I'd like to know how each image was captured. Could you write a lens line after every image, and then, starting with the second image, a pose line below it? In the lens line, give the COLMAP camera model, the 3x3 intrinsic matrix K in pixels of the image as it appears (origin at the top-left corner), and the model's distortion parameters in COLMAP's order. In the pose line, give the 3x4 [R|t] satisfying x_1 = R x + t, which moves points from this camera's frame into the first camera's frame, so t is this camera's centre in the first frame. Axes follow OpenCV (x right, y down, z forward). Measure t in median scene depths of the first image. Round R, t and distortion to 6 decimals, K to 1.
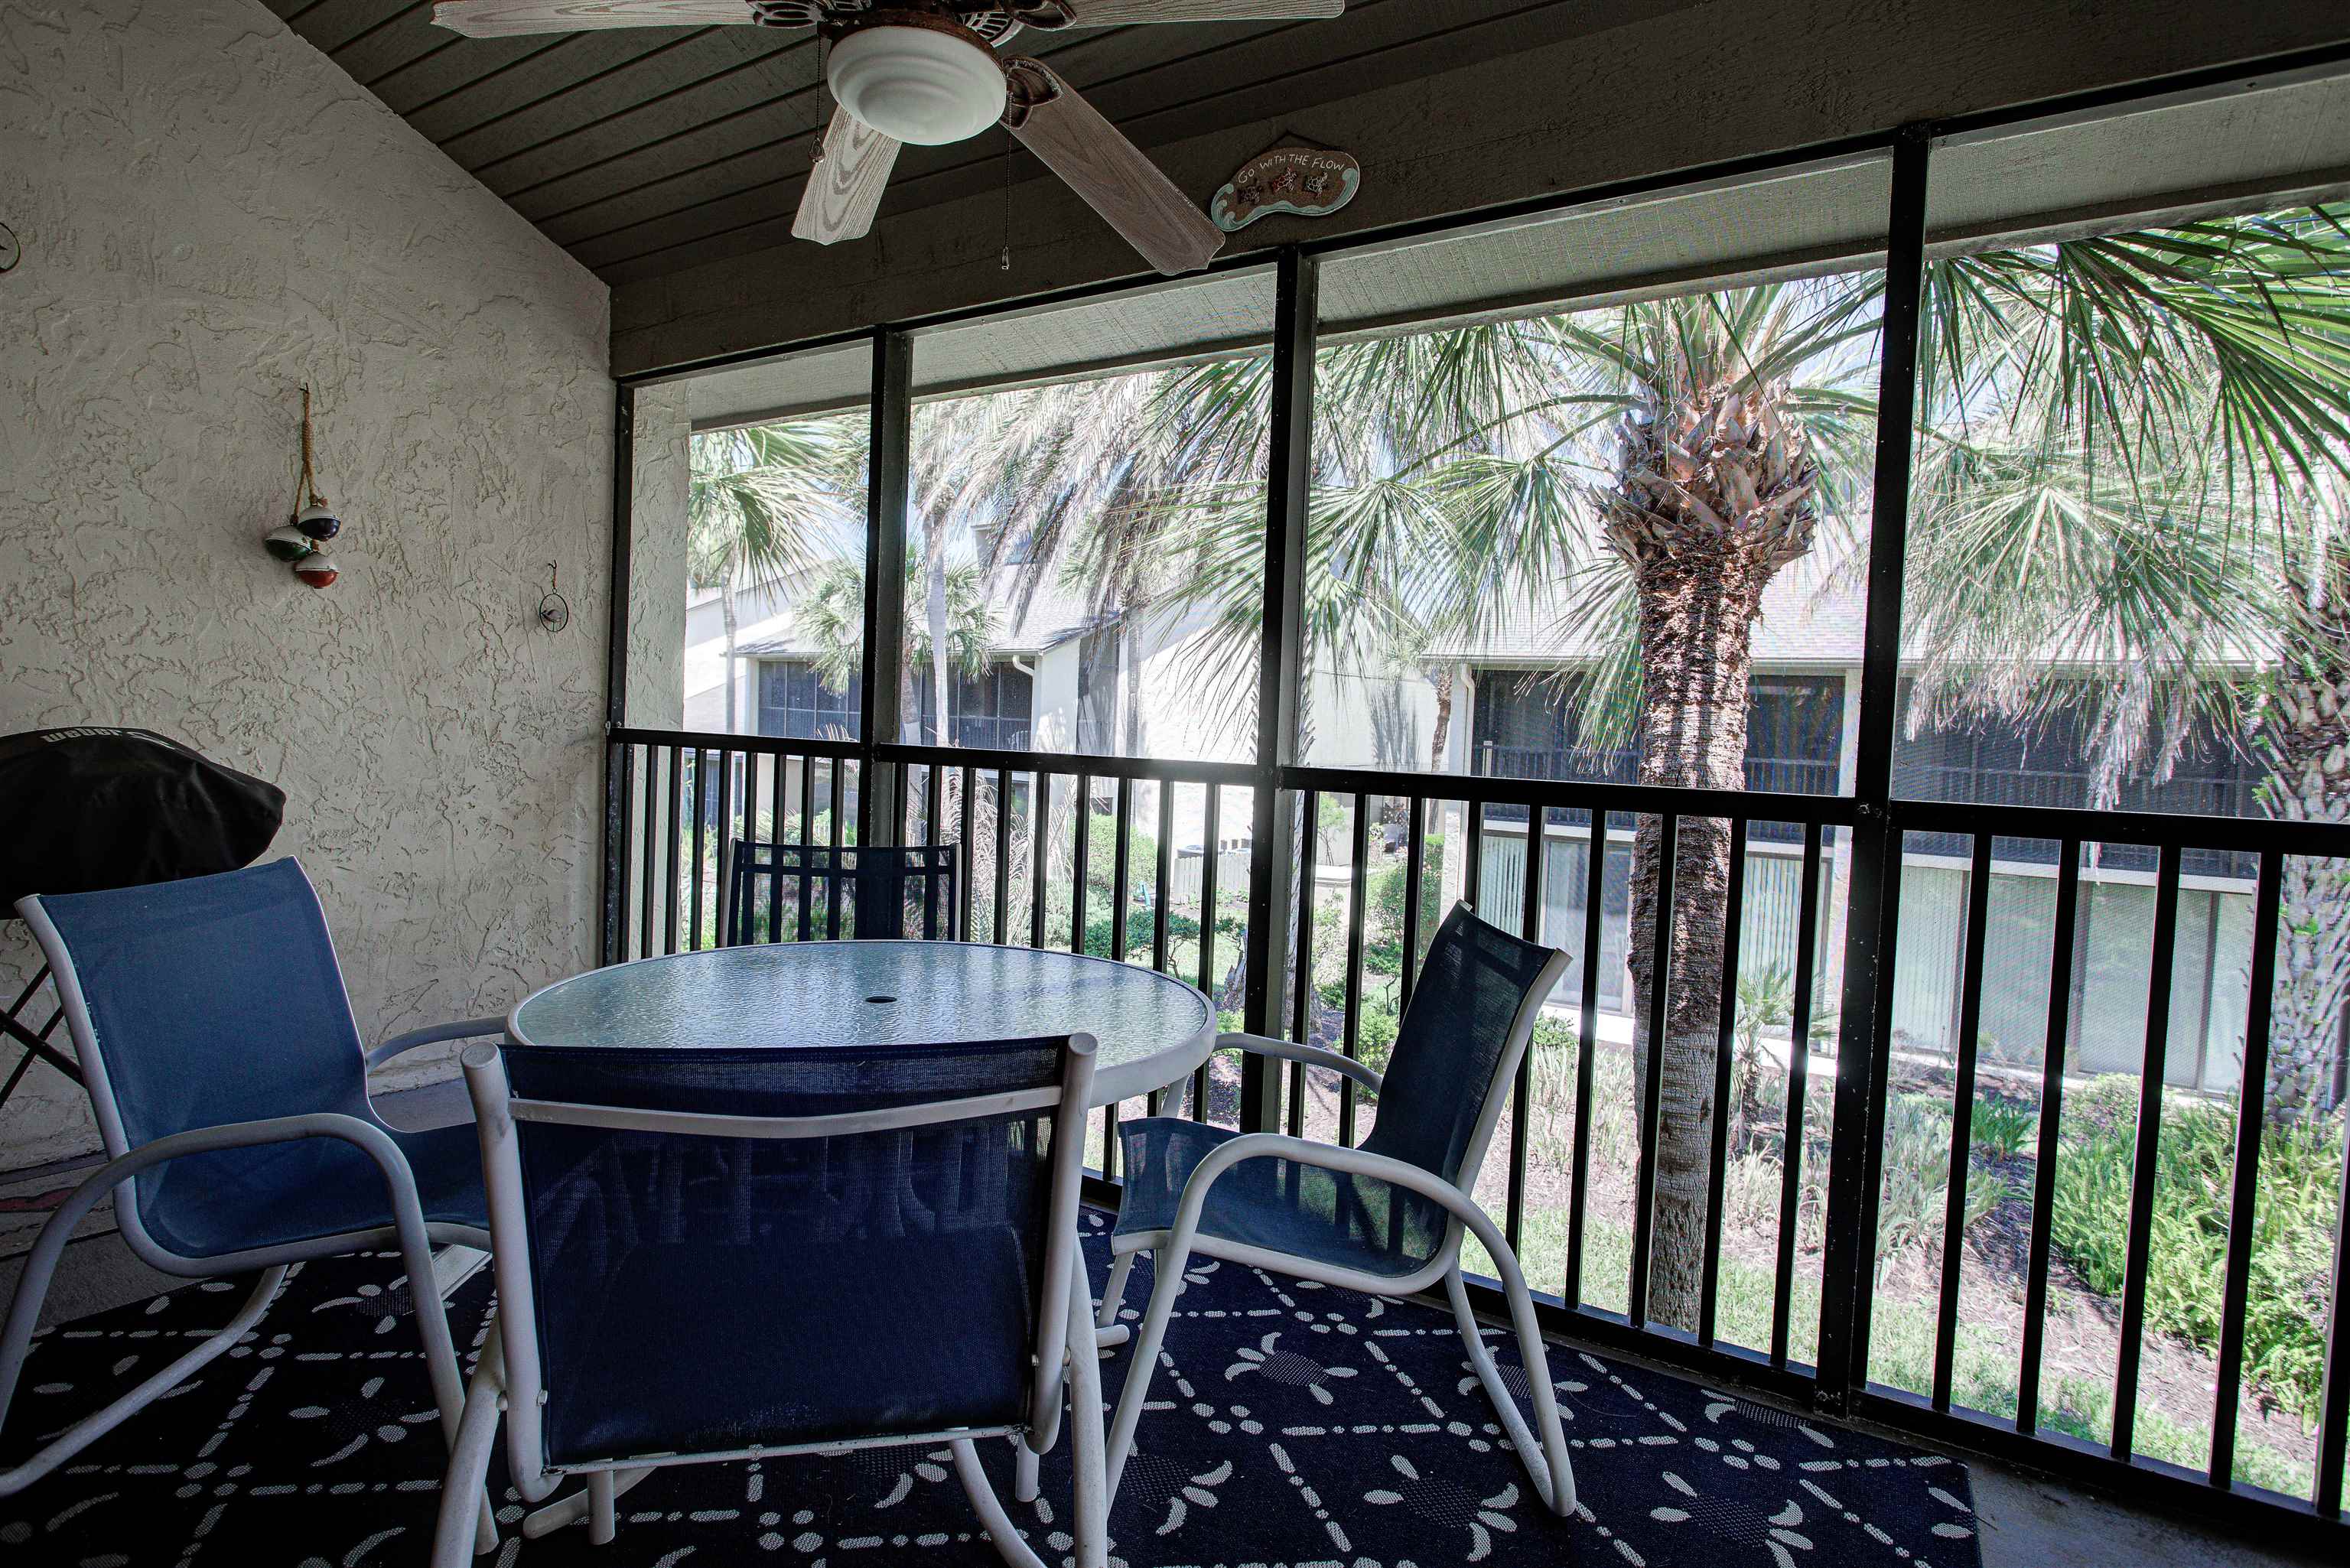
lens RADIAL K [[1175.8, 0, 1176.2], [0, 1175.8, 777.4], [0, 0, 1]] dist [-0.020653, 0.008541]
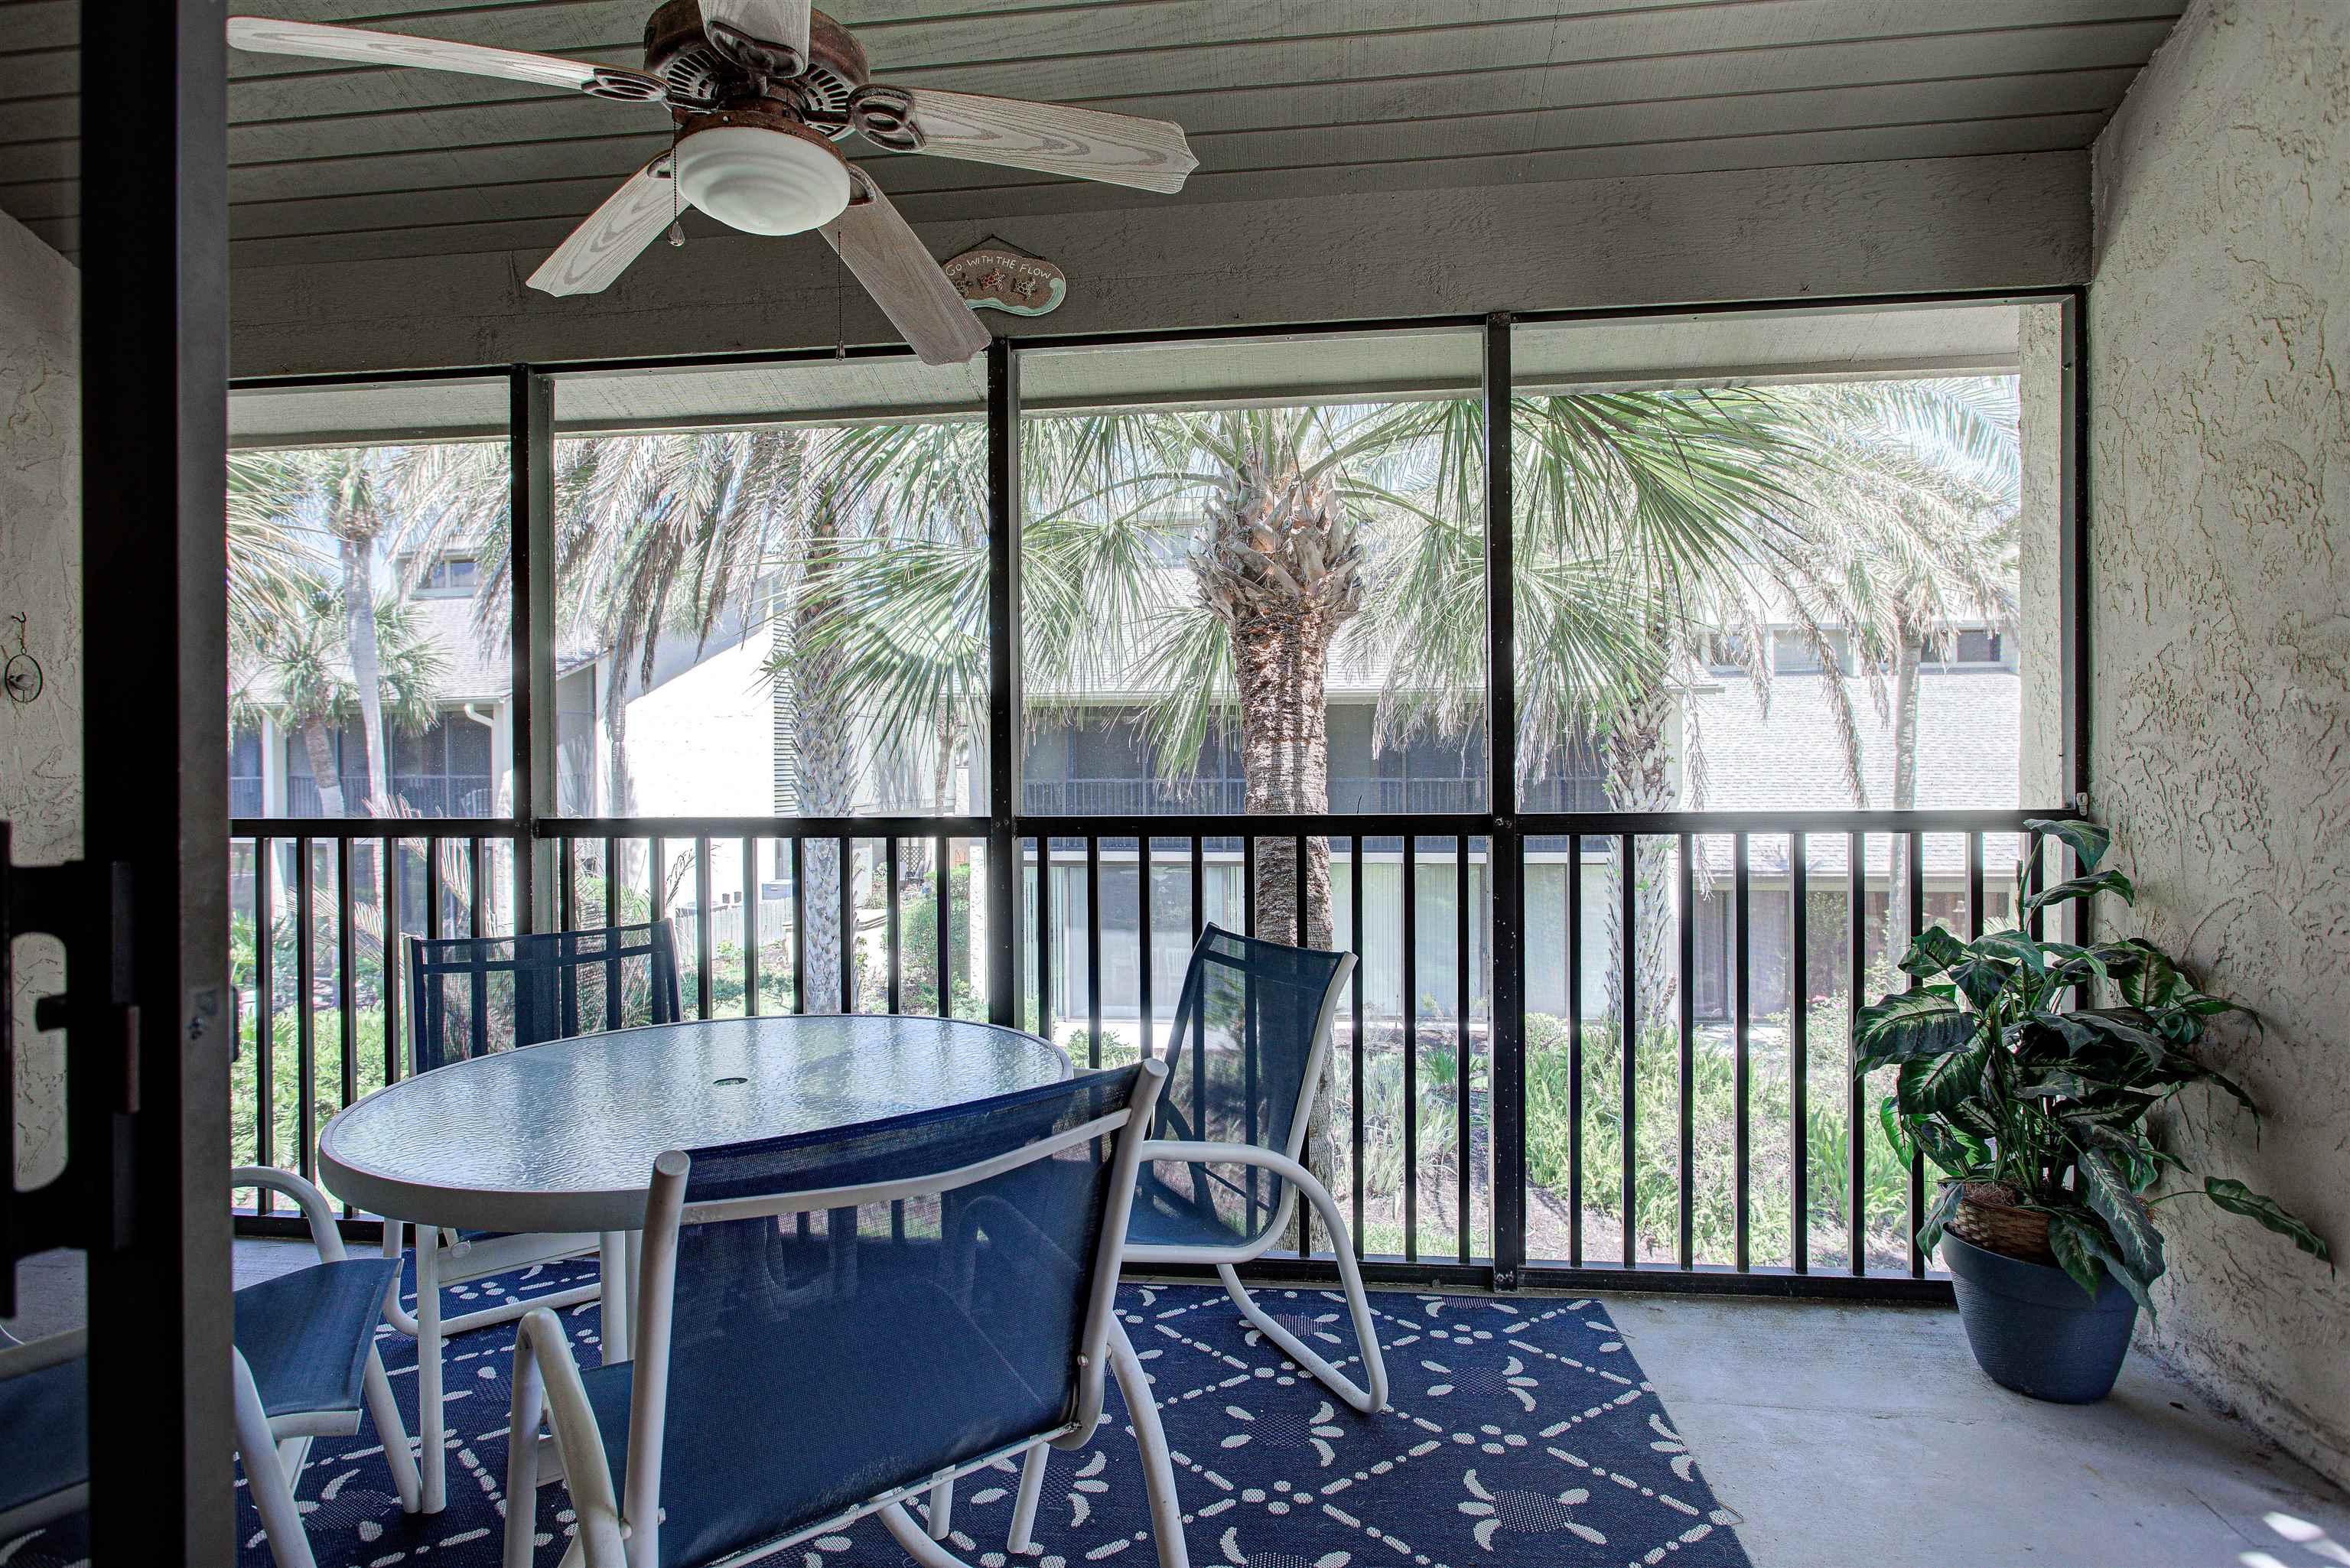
lens RADIAL K [[1175.8, 0, 1176.2], [0, 1175.8, 777.4], [0, 0, 1]] dist [-0.020653, 0.008541]
pose [[0.907162, -0.050109, 0.417787, -0.179230], [0.062638, 0.997903, -0.016320, -0.014922], [-0.416093, 0.040975, 0.908398, -0.032518]]
